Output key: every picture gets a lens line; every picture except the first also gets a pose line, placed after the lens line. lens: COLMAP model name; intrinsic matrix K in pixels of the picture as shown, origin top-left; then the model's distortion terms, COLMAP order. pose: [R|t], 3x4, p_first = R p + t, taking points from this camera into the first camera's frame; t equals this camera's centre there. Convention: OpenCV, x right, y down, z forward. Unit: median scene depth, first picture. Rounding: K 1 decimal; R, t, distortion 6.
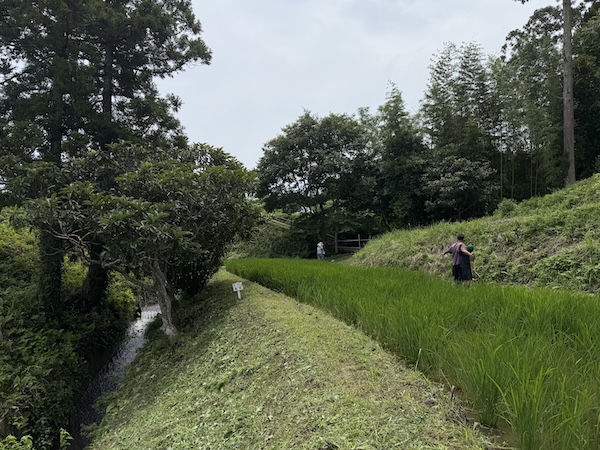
lens RADIAL K [[421.8, 0, 300.0], [0, 421.8, 225.0], [0, 0, 1]] dist [0.075765, -0.080421]
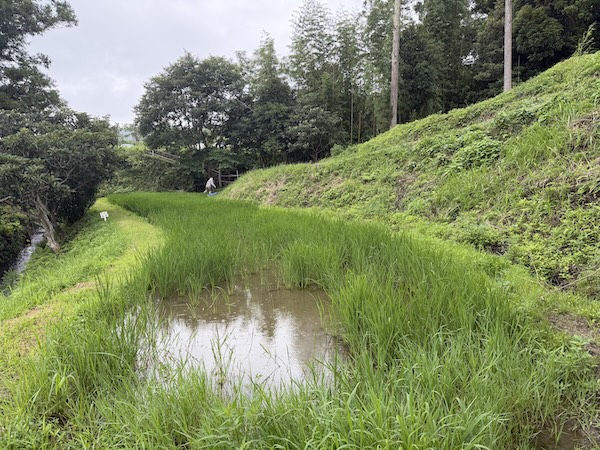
lens RADIAL K [[421.8, 0, 300.0], [0, 421.8, 225.0], [0, 0, 1]] dist [0.075765, -0.080421]
pose [[0.977542, -0.027598, 0.208926, 0.076436], [-0.006525, 0.986949, 0.160903, -0.021367], [-0.210640, -0.158652, 0.964604, -0.207243]]
